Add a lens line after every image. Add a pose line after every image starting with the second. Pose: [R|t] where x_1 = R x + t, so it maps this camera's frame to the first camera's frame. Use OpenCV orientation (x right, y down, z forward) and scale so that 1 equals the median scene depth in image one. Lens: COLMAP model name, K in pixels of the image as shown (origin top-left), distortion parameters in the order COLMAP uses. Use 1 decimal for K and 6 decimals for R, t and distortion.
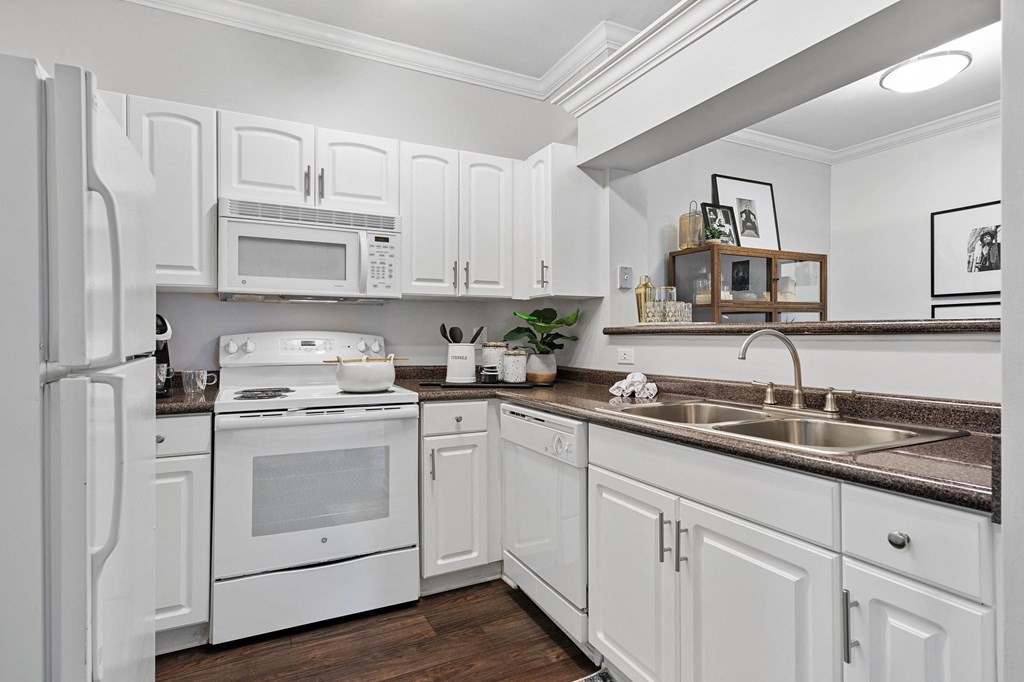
lens RADIAL K [[500.0, 0, 484.6], [0, 500.0, 332.8], [0, 0, 1]] dist [-0.006348, 0.002976]
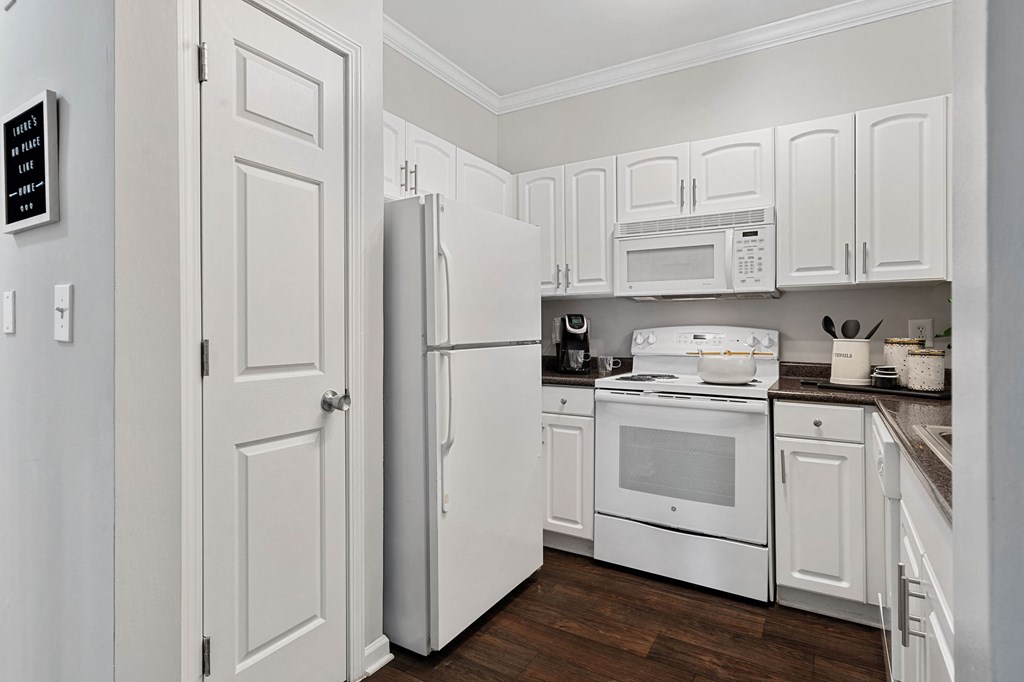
lens RADIAL K [[500.0, 0, 528.8], [0, 500.0, 329.2], [0, 0, 1]] dist [-0.006348, 0.002976]
pose [[0.574471, -0.002343, -0.818521, 0.383669], [0.005432, 0.999985, 0.000950, 0.000876], [0.818507, -0.004992, 0.574475, 0.066026]]
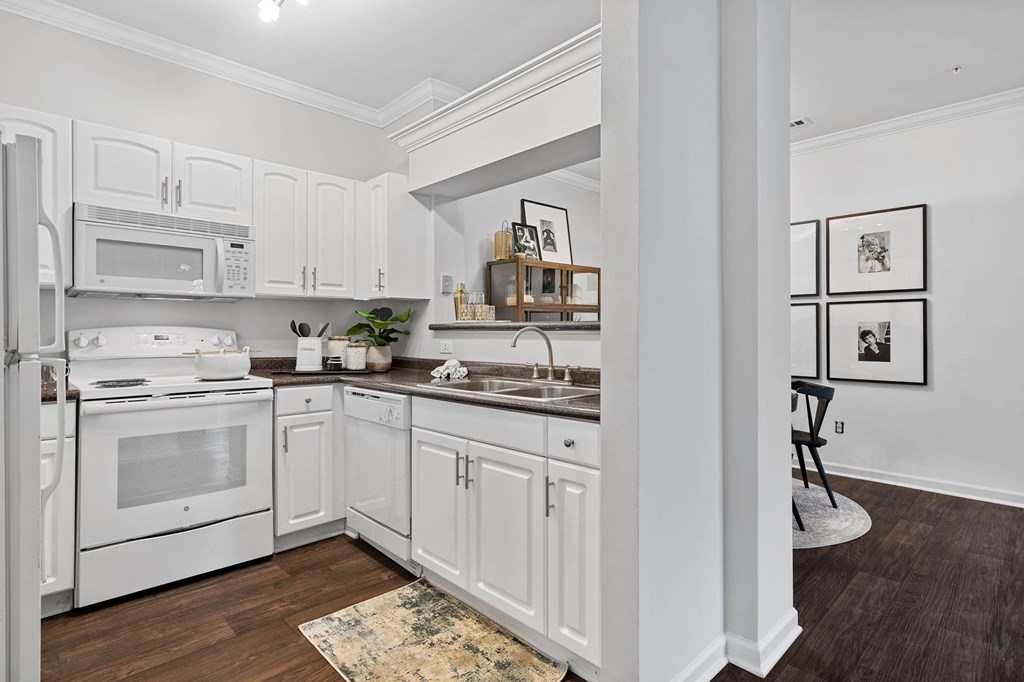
lens RADIAL K [[500.0, 0, 464.7], [0, 500.0, 329.1], [0, 0, 1]] dist [-0.006348, 0.002976]
pose [[0.963361, 0.001778, 0.268201, -0.011751], [-0.002783, 0.999990, 0.003369, -0.002897], [-0.268193, -0.003992, 0.963357, -0.249613]]
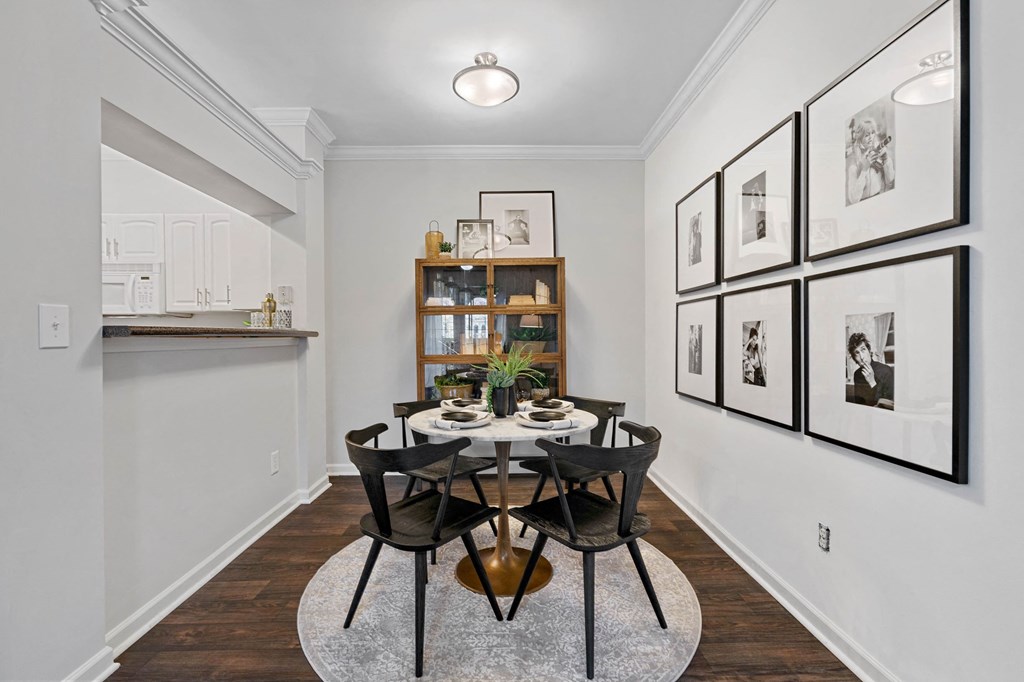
lens RADIAL K [[454.6, 0, 515.7], [0, 454.6, 337.2], [0, 0, 1]] dist [0.008371, 0.000766]
pose [[0.903438, -0.002196, -0.428713, 1.615769], [0.005676, 0.999961, 0.006839, 0.000702], [0.428681, -0.008612, 0.903415, 0.189341]]
